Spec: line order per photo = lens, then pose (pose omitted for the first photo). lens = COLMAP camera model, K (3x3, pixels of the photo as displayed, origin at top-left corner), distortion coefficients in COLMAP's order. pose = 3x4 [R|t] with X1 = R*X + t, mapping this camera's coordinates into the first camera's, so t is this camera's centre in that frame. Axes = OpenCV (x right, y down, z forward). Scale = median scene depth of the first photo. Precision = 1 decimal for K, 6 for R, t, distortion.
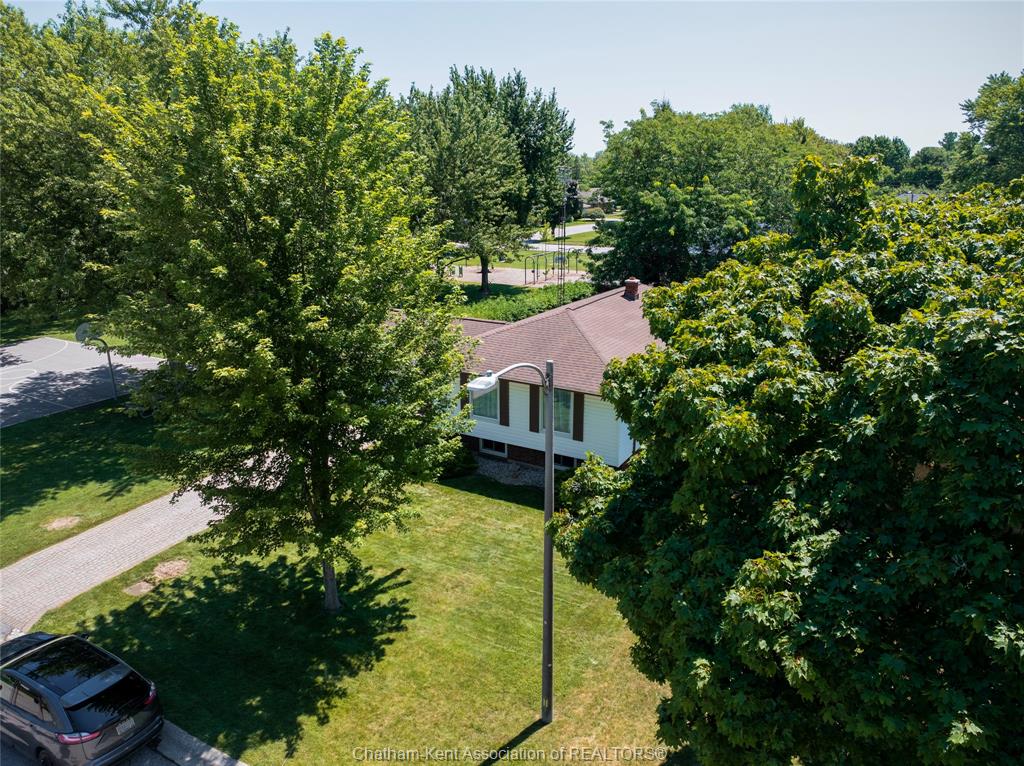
lens RADIAL K [[723.6, 0, 507.8], [0, 723.6, 376.2], [0, 0, 1]] dist [-0.049986, 0.011761]
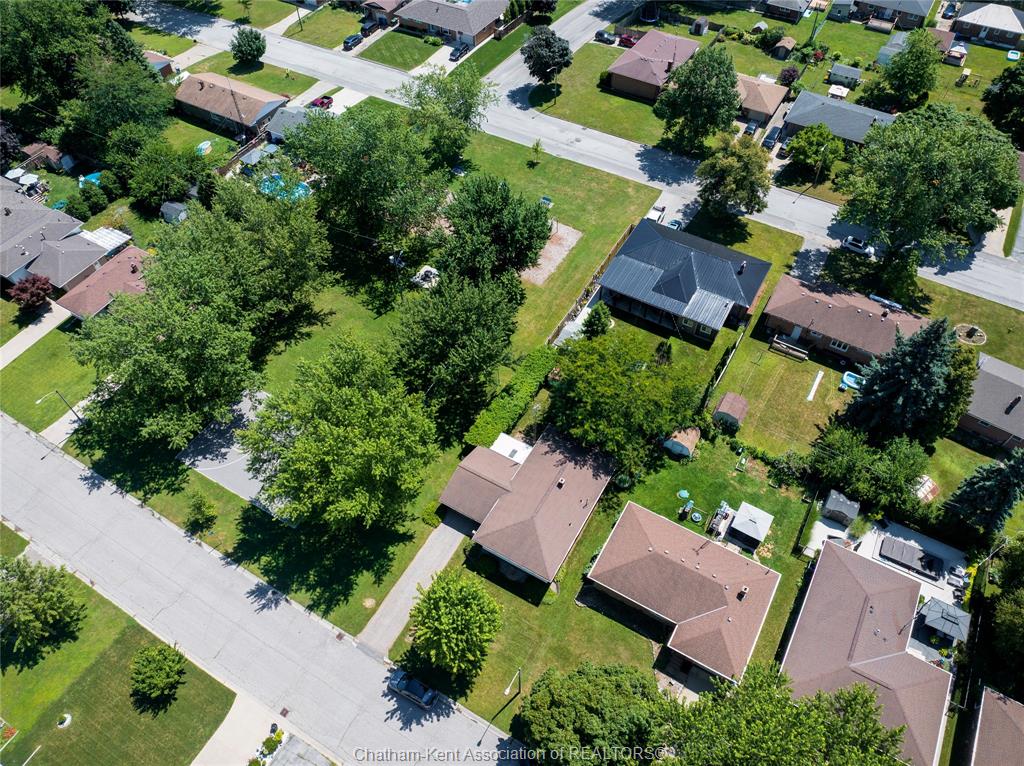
lens RADIAL K [[723.6, 0, 510.7], [0, 723.6, 382.9], [0, 0, 1]] dist [-0.049986, 0.011761]
pose [[0.999939, -0.009851, -0.005062, 0.031816], [0.010939, 0.806994, 0.590458, -3.180147], [-0.001731, -0.590477, 0.807053, -1.294006]]
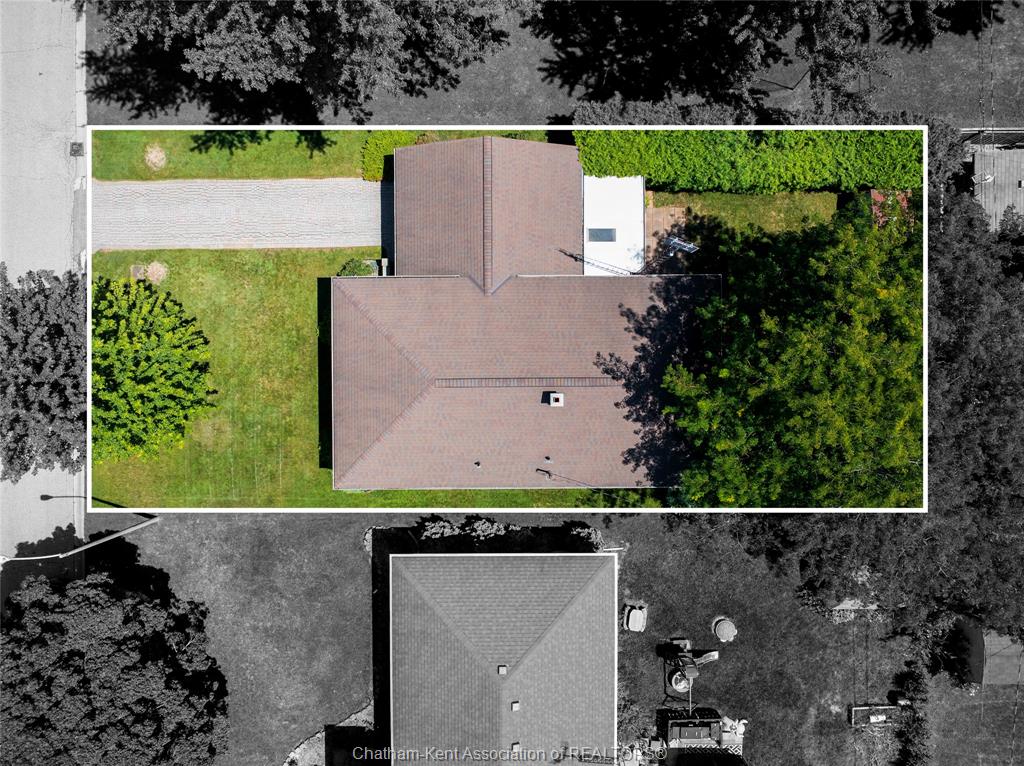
lens RADIAL K [[723.6, 0, 520.5], [0, 723.6, 377.1], [0, 0, 1]] dist [-0.049986, 0.011761]
pose [[0.511926, 0.859028, 0.001477, 0.217558], [-0.226366, 0.133241, 0.964886, -1.765164], [0.828668, -0.494285, 0.262664, 1.309862]]
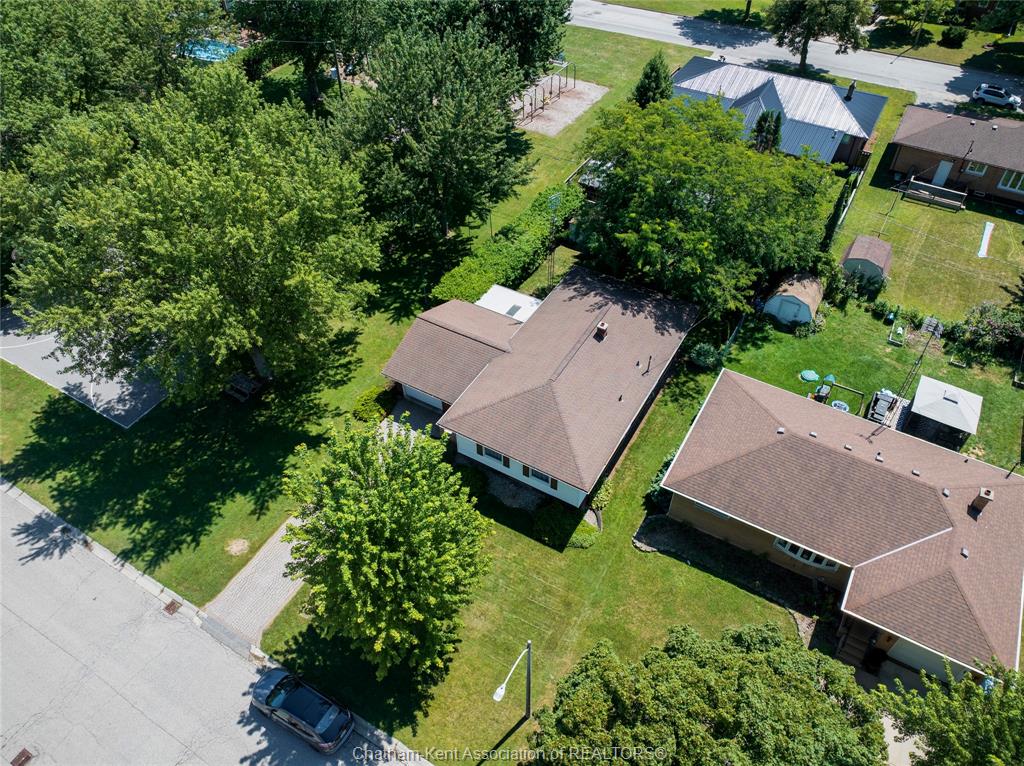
lens RADIAL K [[723.6, 0, 510.2], [0, 723.6, 383.8], [0, 0, 1]] dist [-0.049986, 0.011761]
pose [[0.999949, -0.009111, -0.004279, 0.015413], [0.010035, 0.869264, 0.494246, -1.208984], [-0.000784, -0.494264, 0.869312, -0.333262]]
